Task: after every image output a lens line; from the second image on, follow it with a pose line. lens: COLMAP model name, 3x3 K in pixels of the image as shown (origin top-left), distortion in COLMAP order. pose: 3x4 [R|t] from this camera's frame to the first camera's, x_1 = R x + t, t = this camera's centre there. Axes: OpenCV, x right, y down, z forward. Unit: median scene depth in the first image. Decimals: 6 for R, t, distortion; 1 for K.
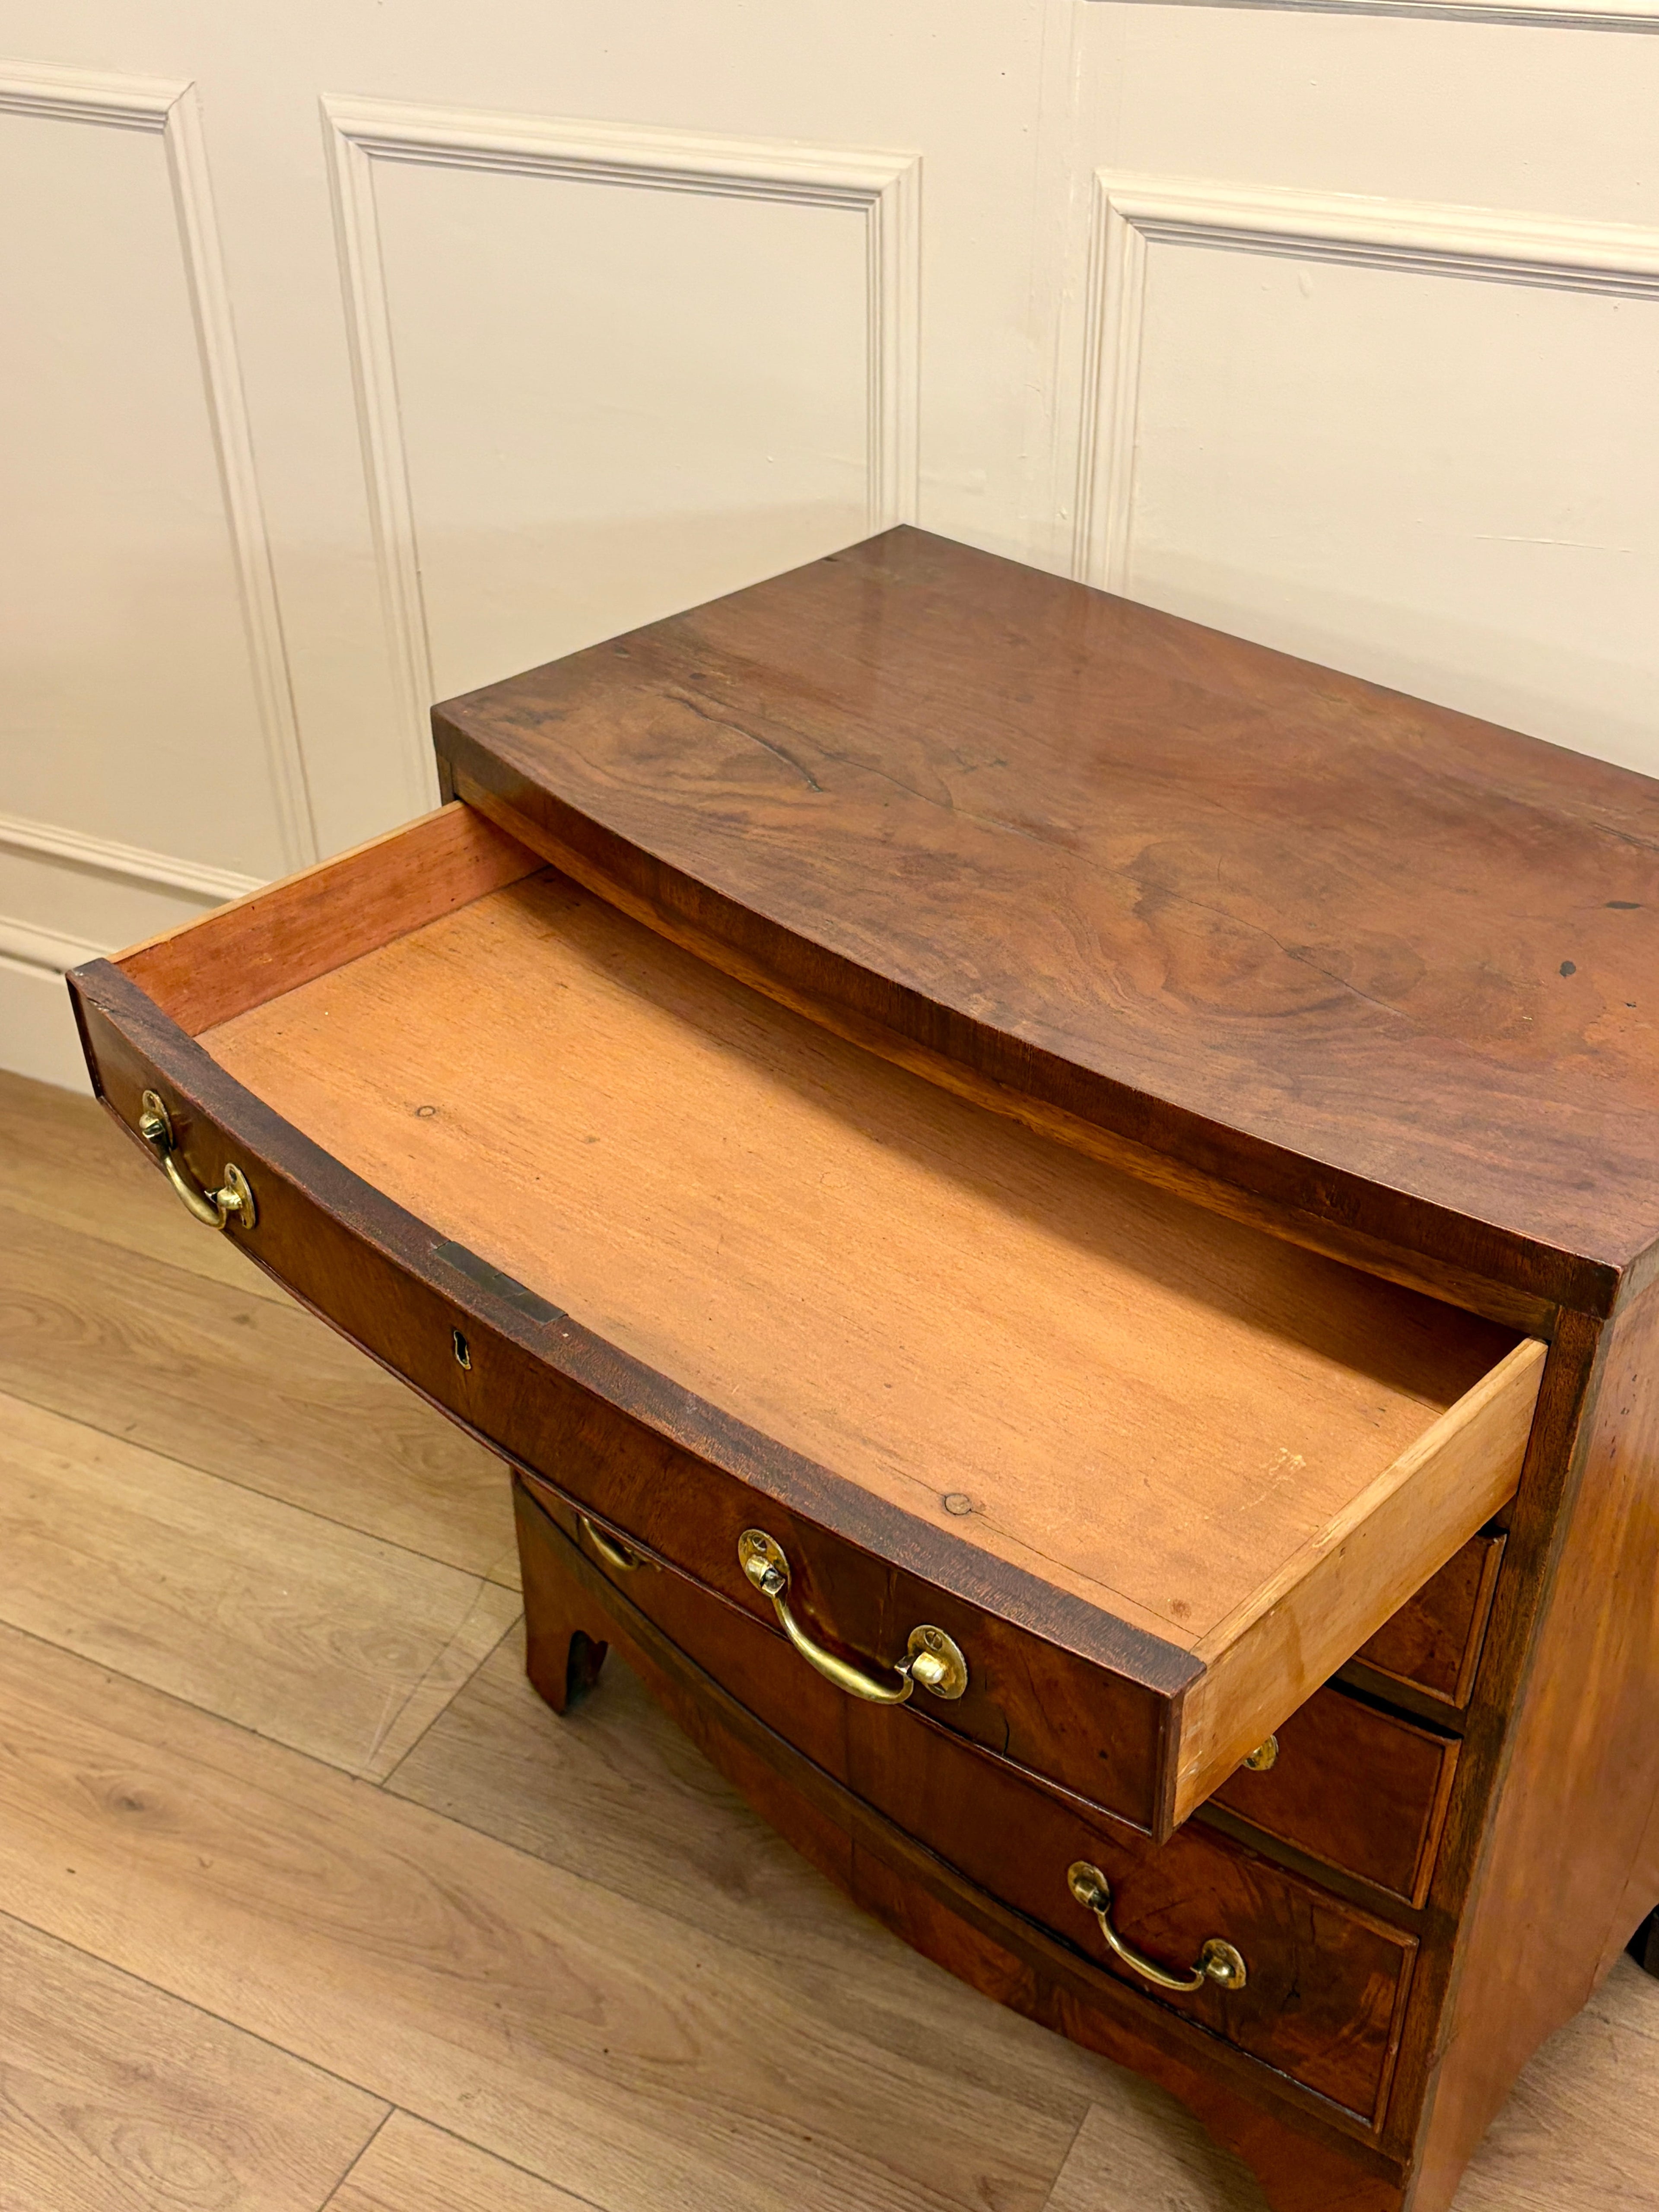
lens RADIAL K [[2317.1, 0, 819.6], [0, 2317.1, 1149.8], [0, 0, 1]] dist [0.057869, 0.000000]
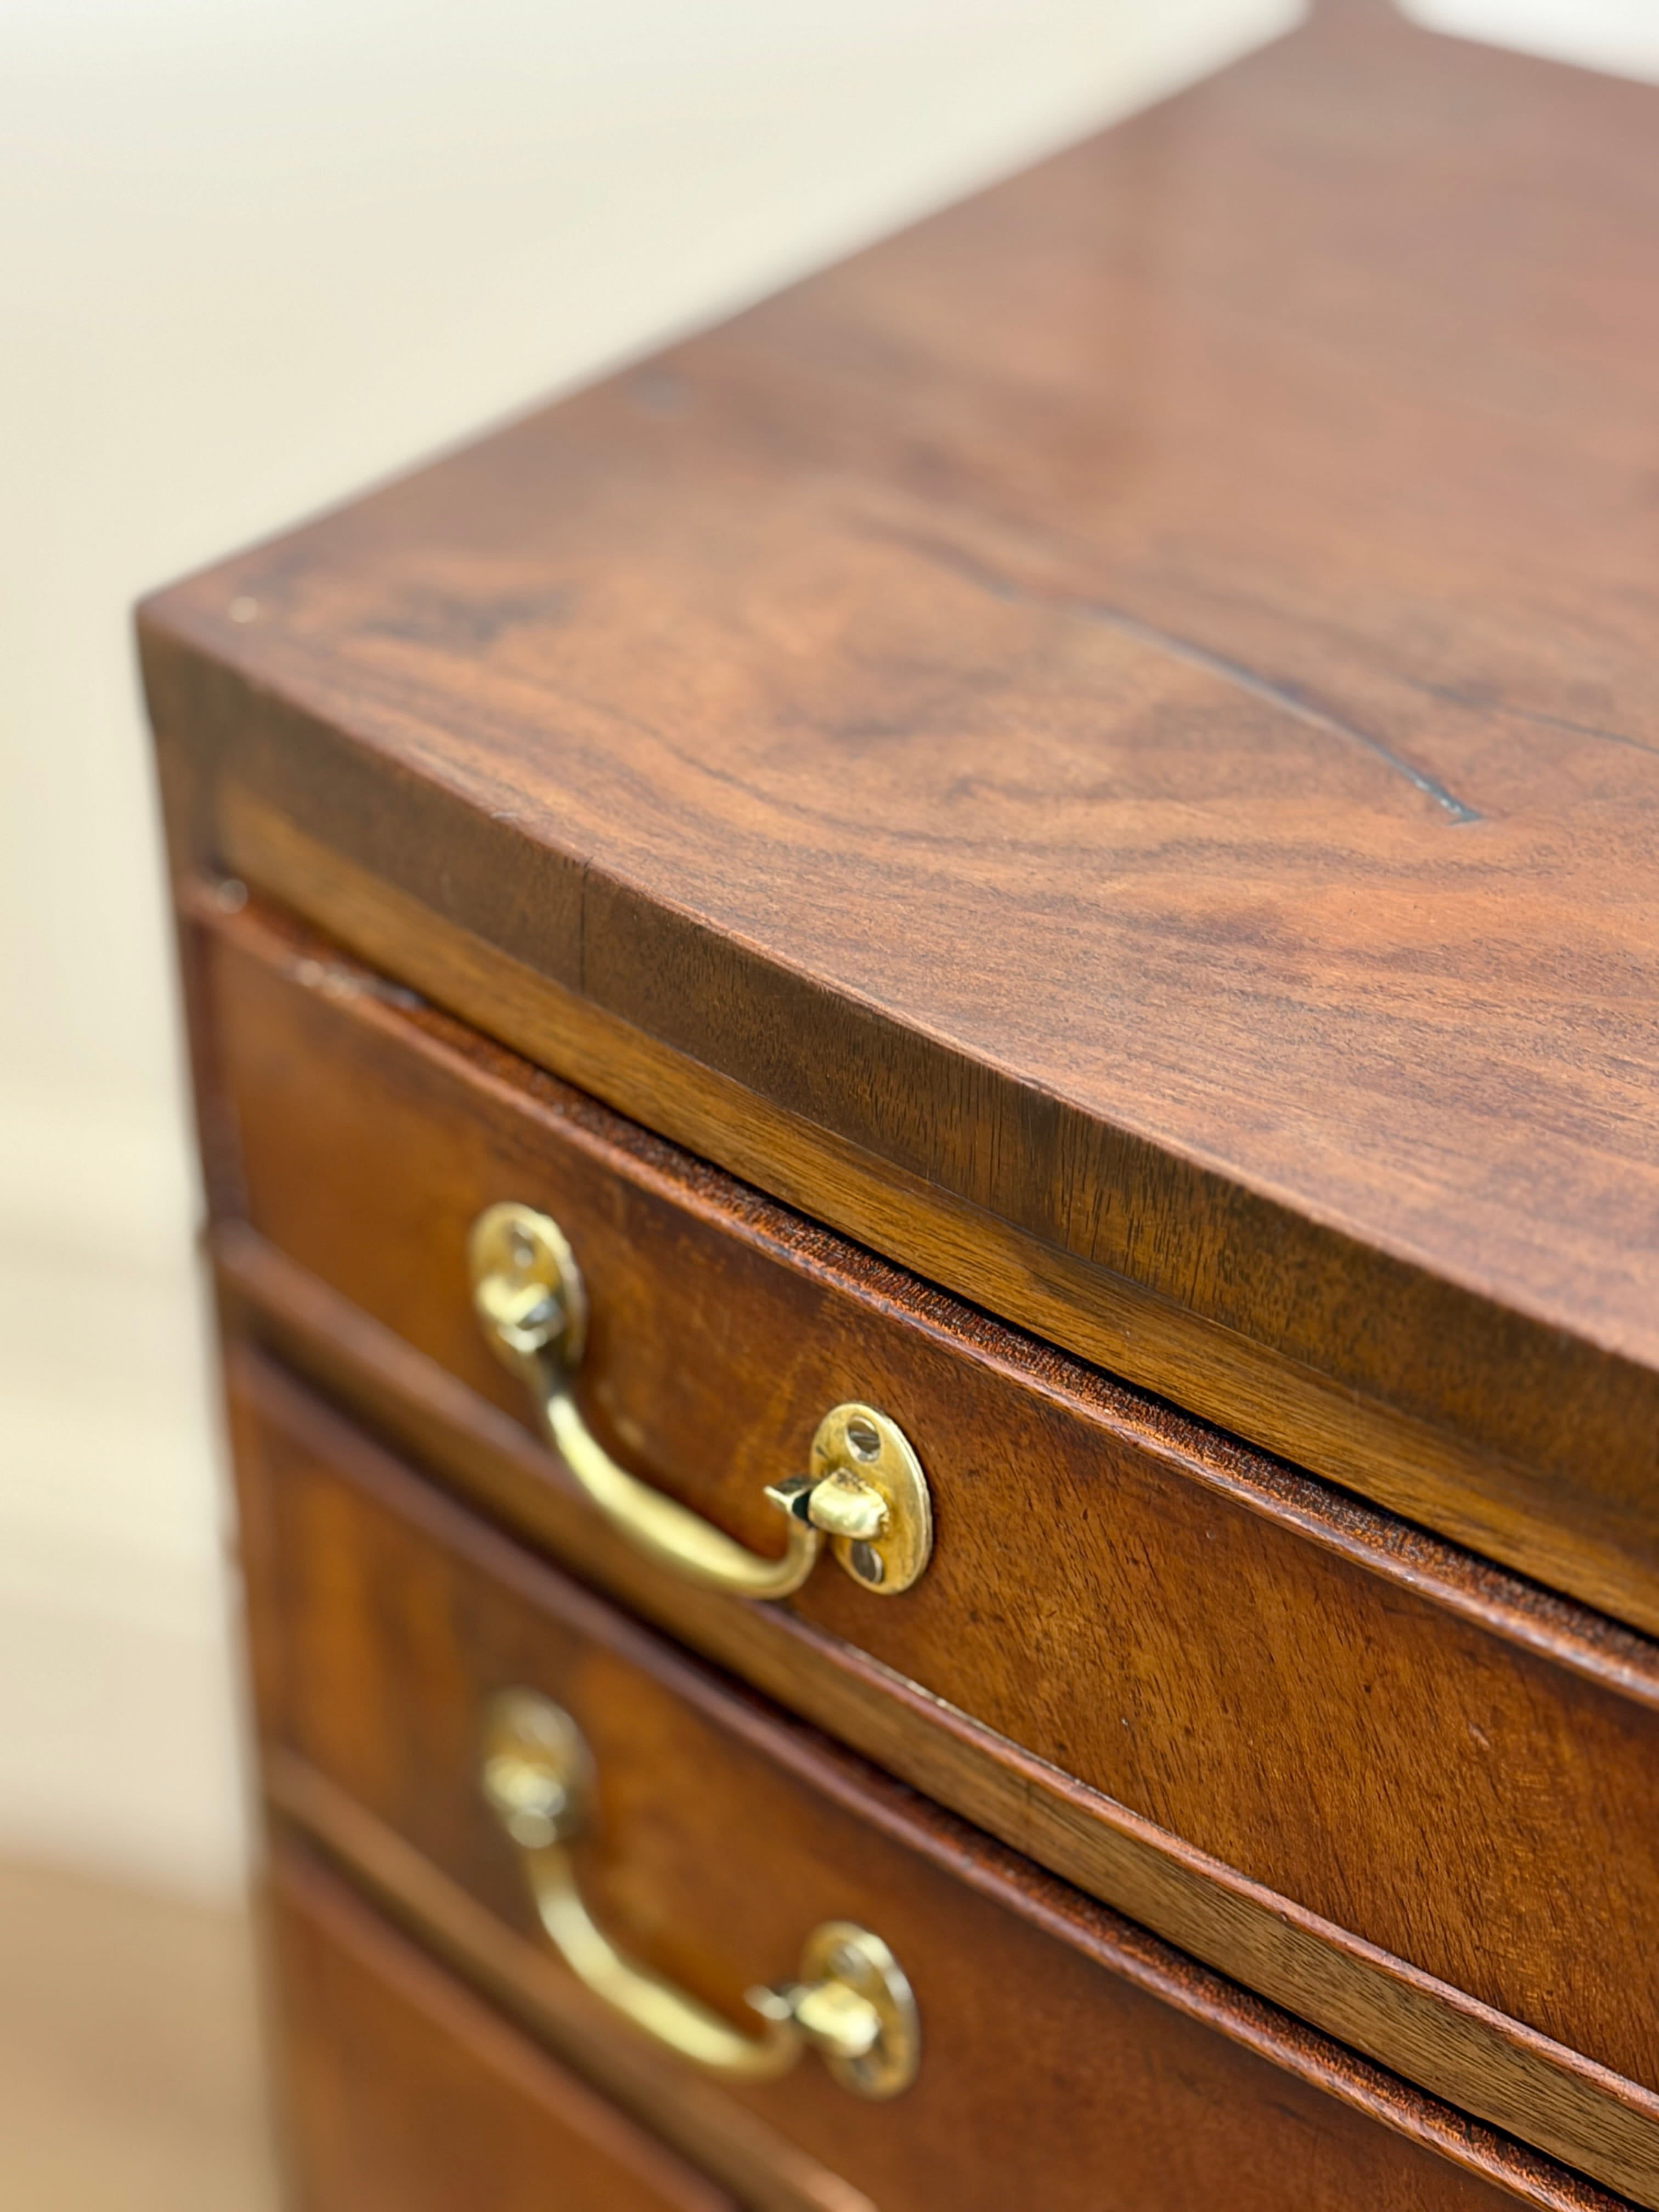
lens RADIAL K [[4509.0, 0, 830.7], [0, 4509.0, 1120.9], [0, 0, 1]] dist [0.121930, 0.000000]
pose [[0.994012, -0.063955, 0.088601, -0.137117], [0.066881, 0.997296, -0.030446, -0.098744], [-0.086414, 0.036189, 0.995602, 0.396991]]
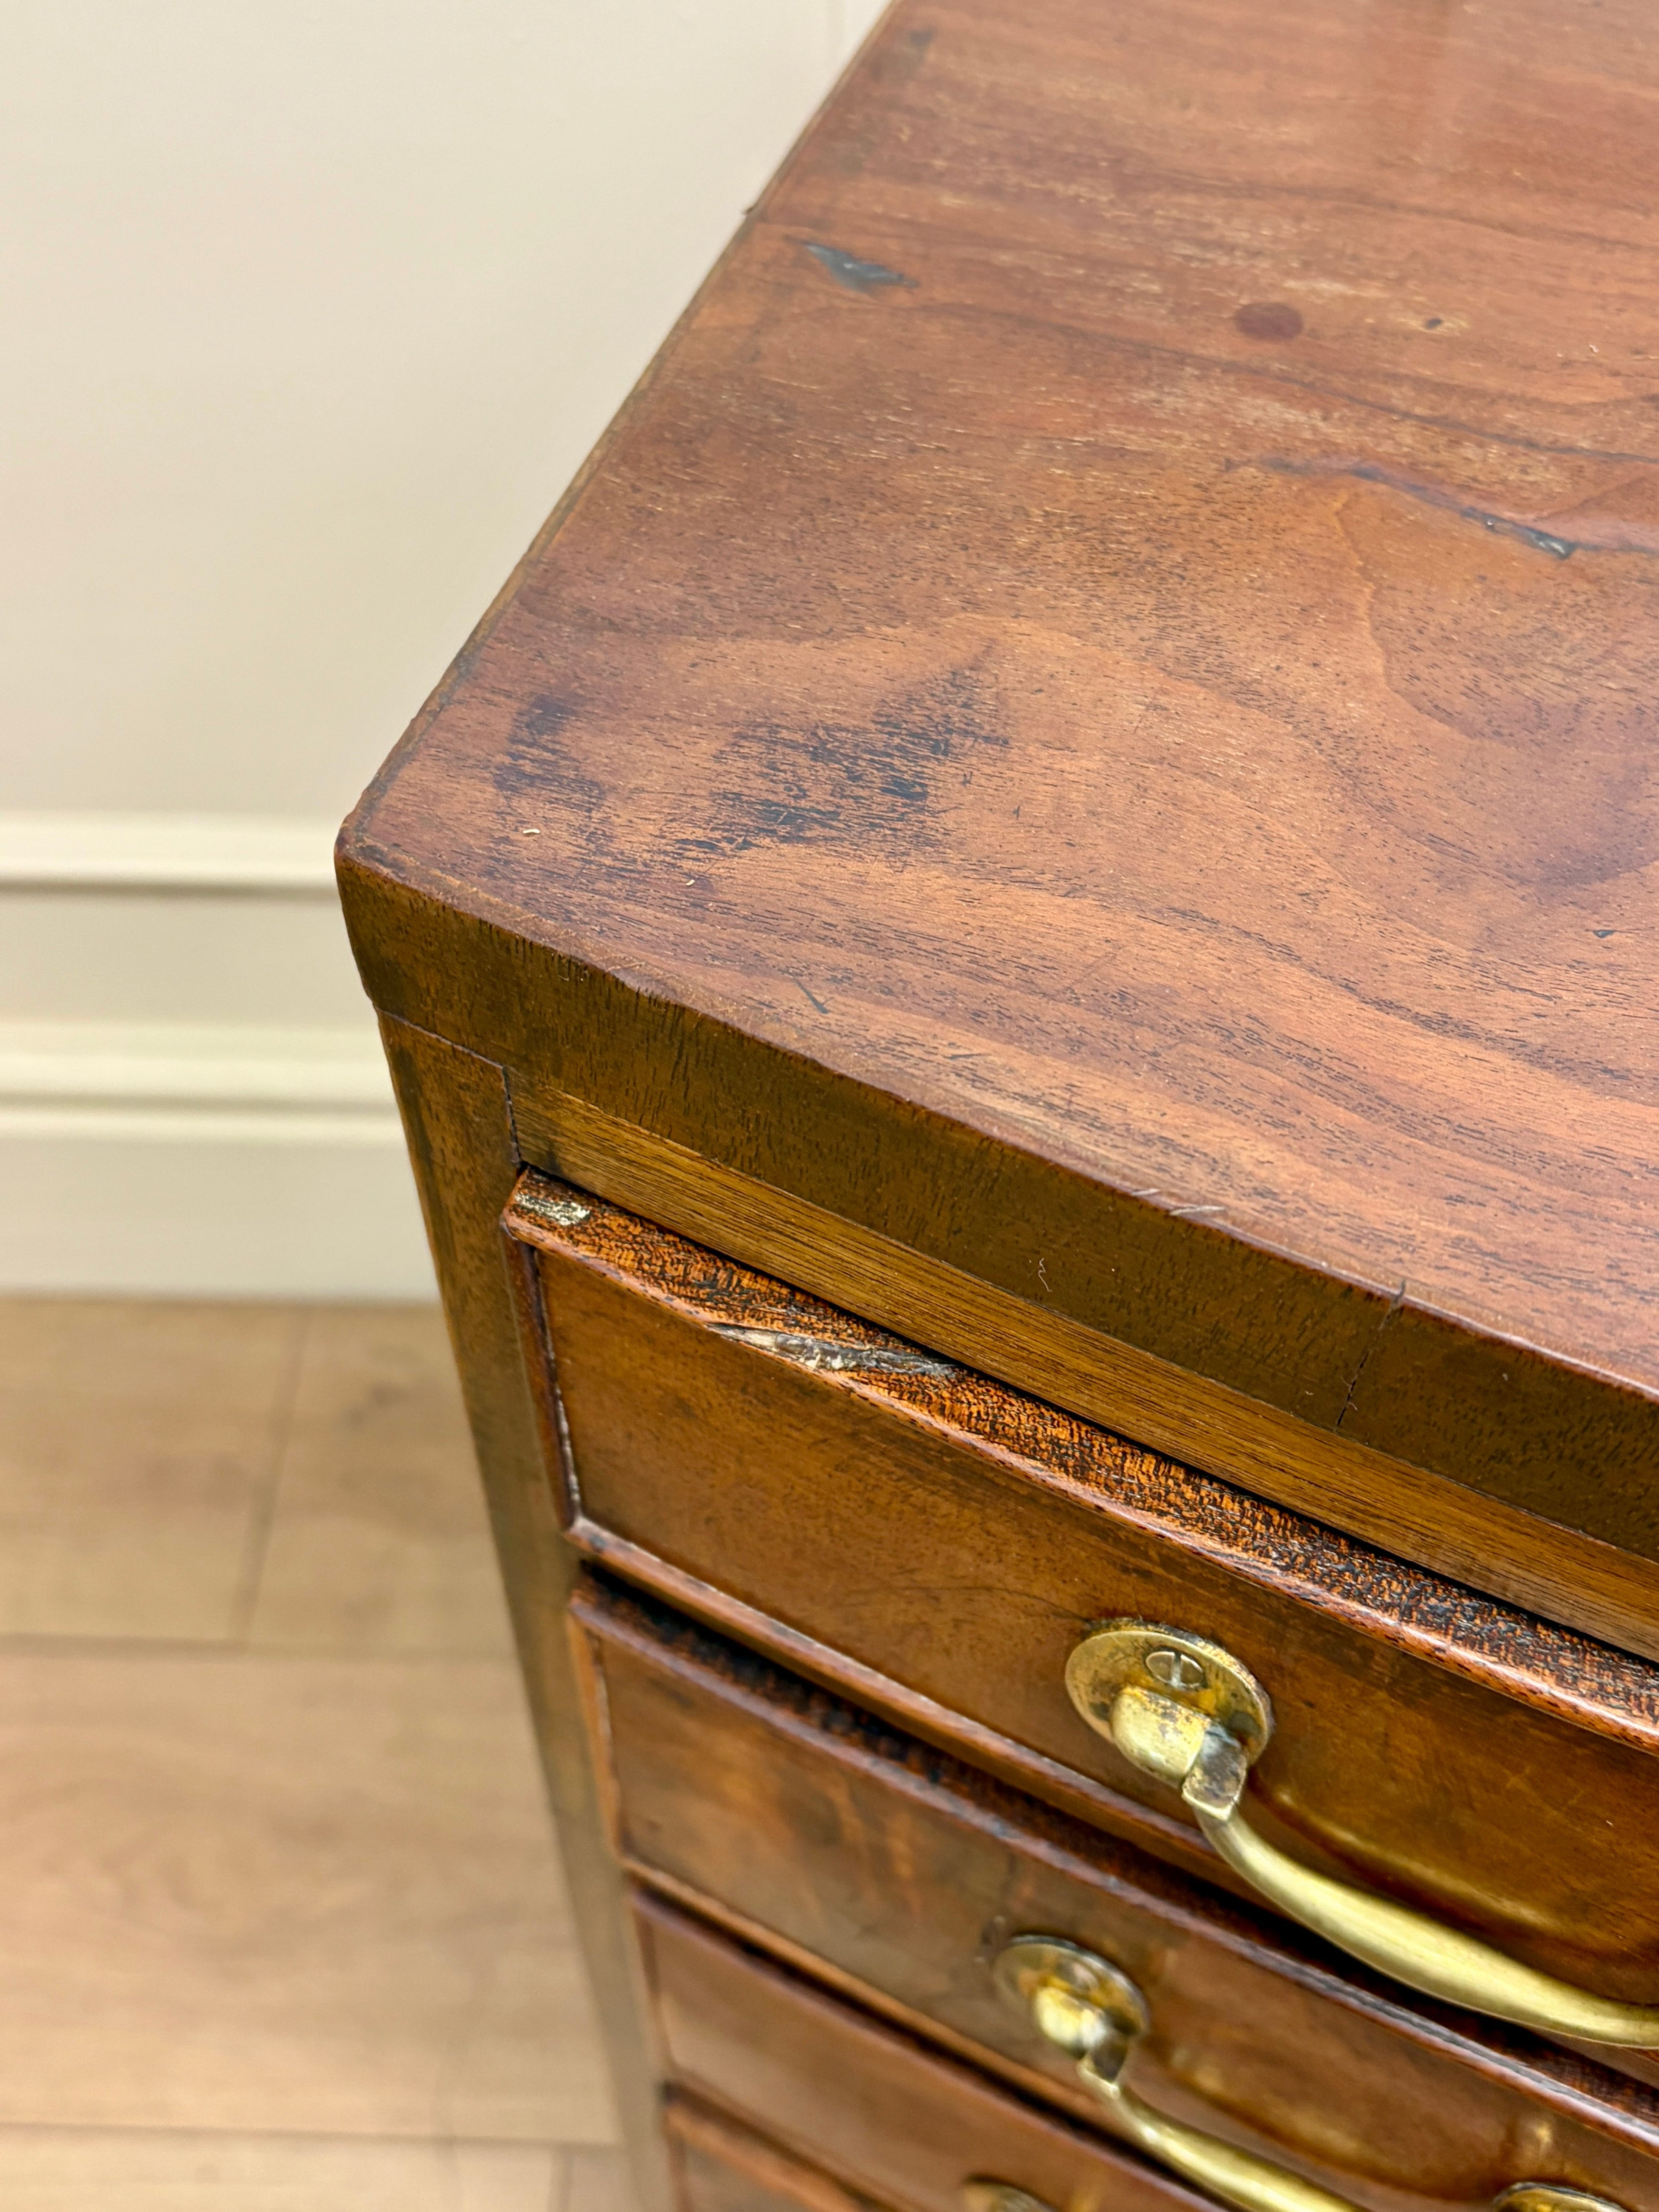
lens RADIAL K [[2317.1, 0, 826.2], [0, 2317.1, 1118.6], [0, 0, 1]] dist [0.057869, 0.000000]
pose [[0.909849, -0.328194, 0.253896, -0.195699], [0.241168, 0.916188, 0.320059, -0.231573], [-0.337658, -0.229974, 0.912743, 0.826673]]
